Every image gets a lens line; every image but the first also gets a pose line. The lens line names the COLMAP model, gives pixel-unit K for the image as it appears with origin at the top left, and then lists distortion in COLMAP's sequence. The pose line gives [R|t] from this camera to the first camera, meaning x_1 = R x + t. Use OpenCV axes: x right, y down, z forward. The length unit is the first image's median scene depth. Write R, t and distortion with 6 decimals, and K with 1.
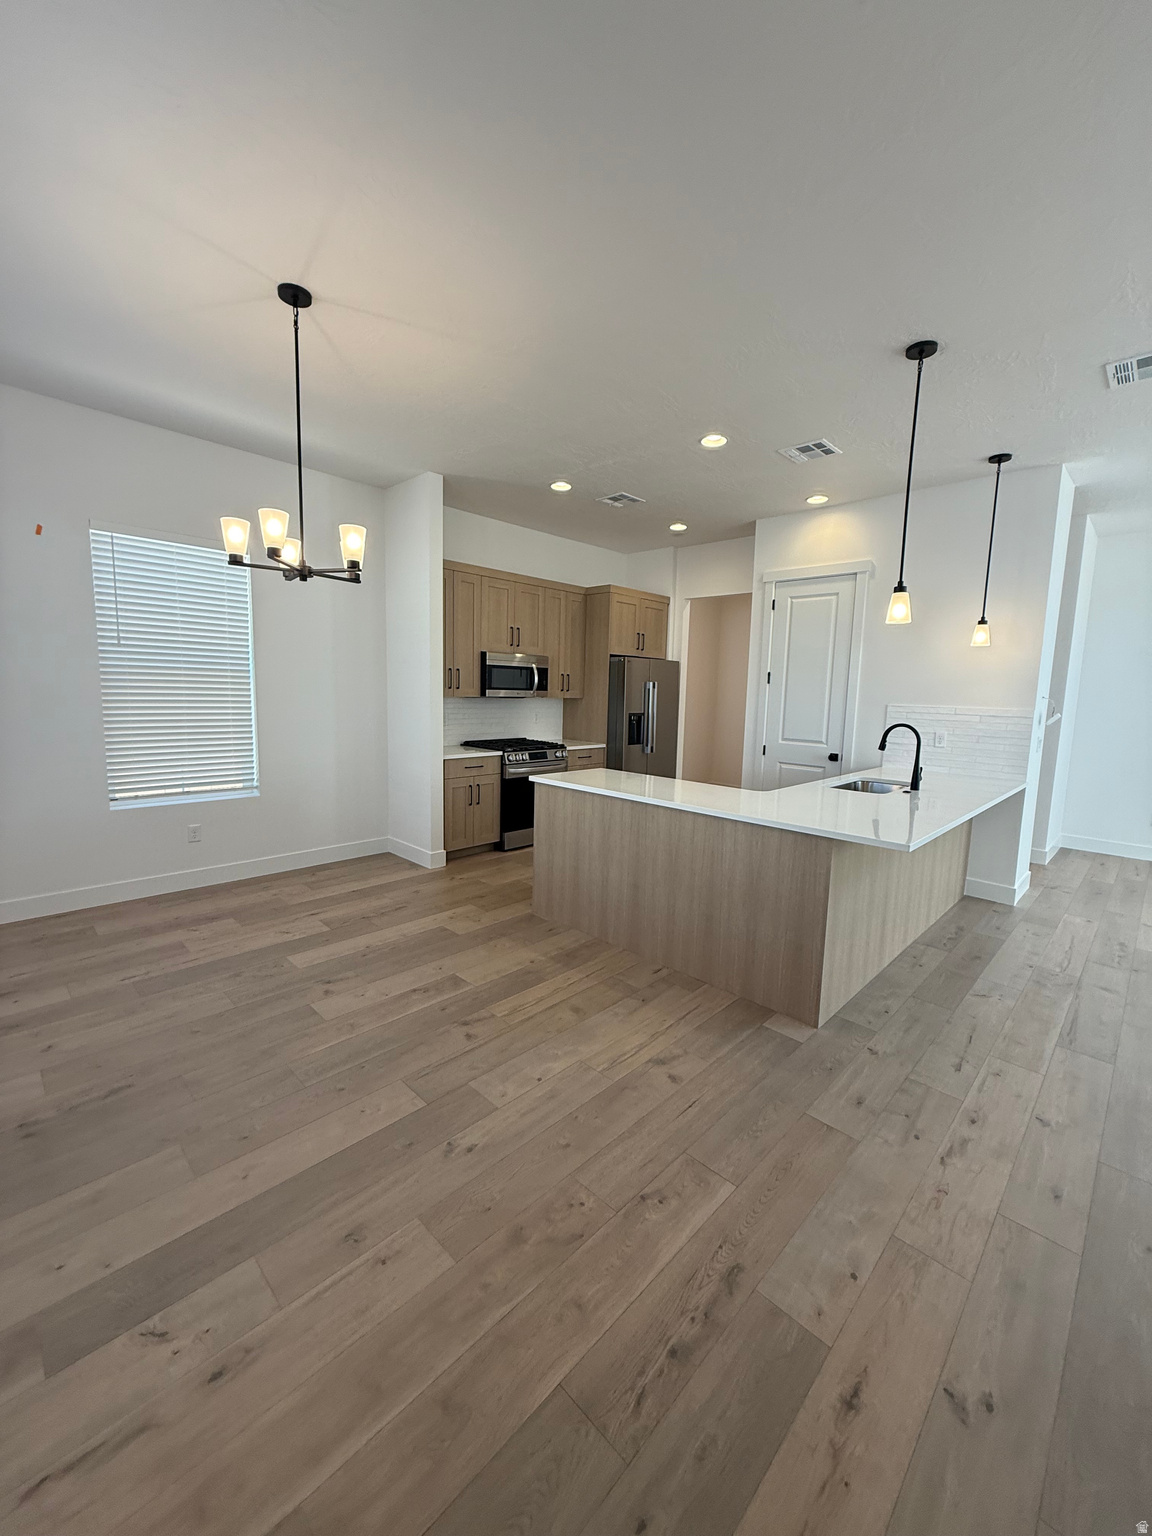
lens RADIAL K [[610.7, 0, 588.5], [0, 610.7, 761.8], [0, 0, 1]] dist [0.002850, 0.000041]
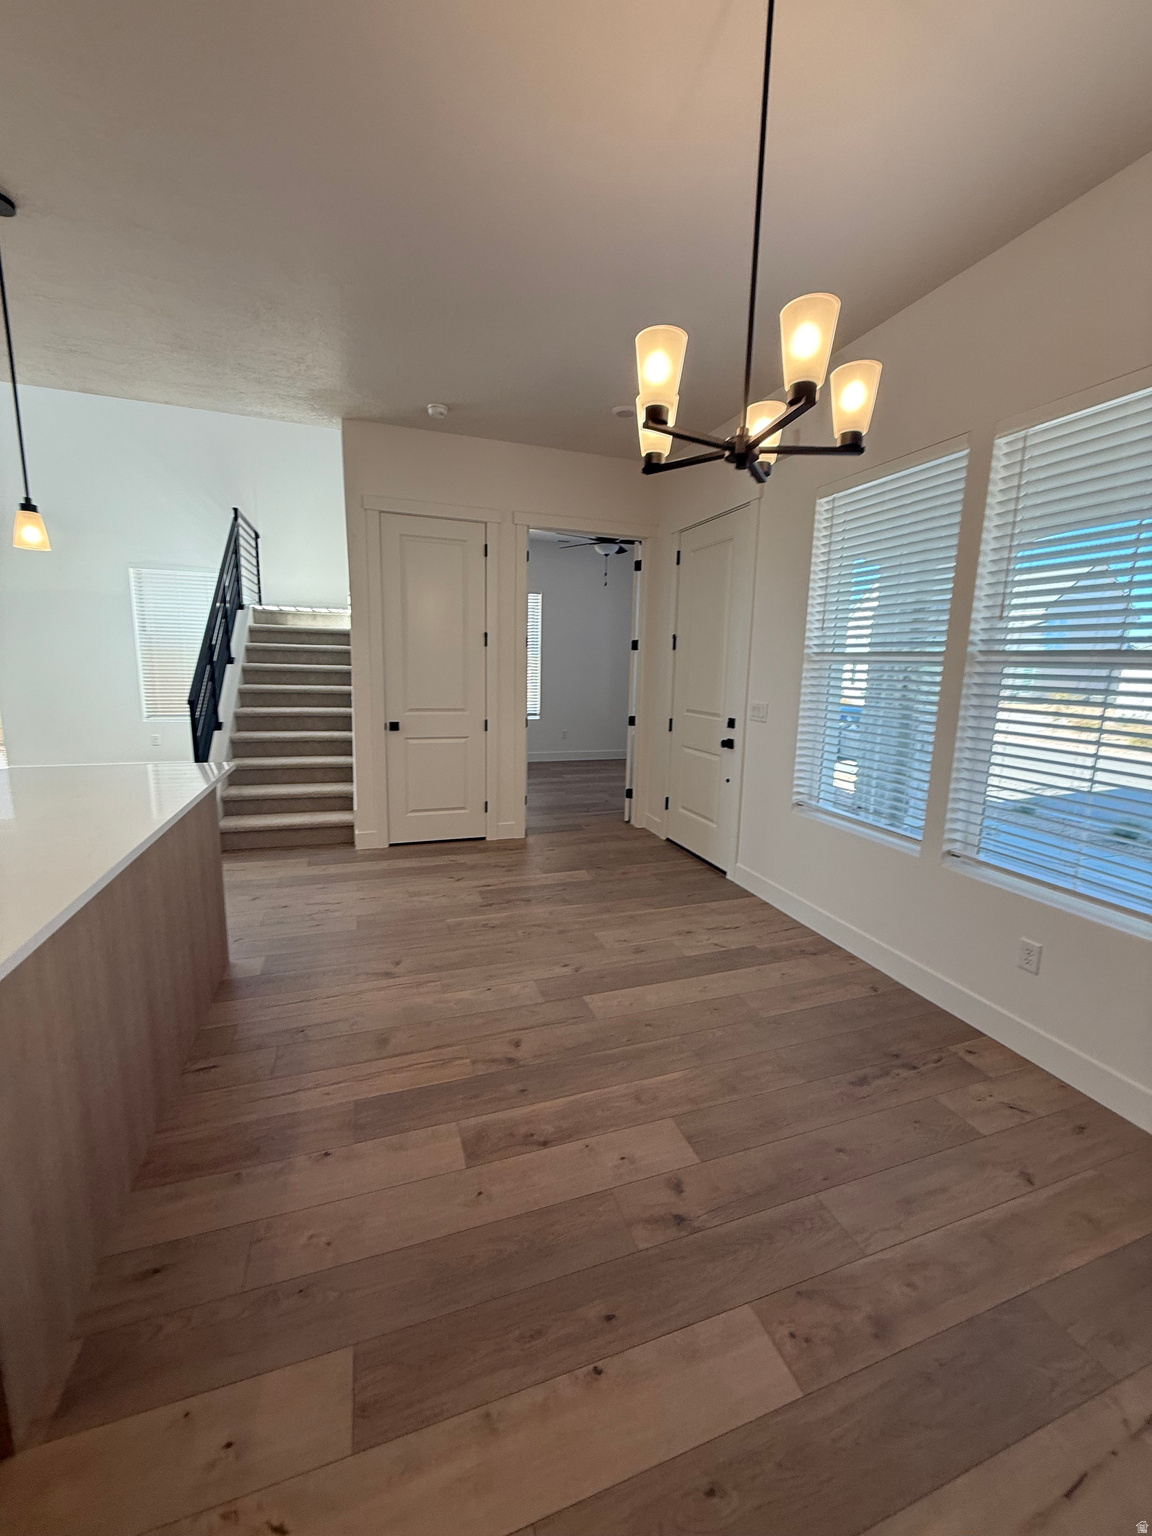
lens RADIAL K [[610.7, 0, 579.0], [0, 610.7, 768.2], [0, 0, 1]] dist [0.002850, 0.000041]
pose [[-0.891925, -0.125981, 0.434279, -0.653298], [0.004704, 0.957768, 0.287503, -0.209212], [-0.452159, 0.258473, -0.853665, 1.717850]]
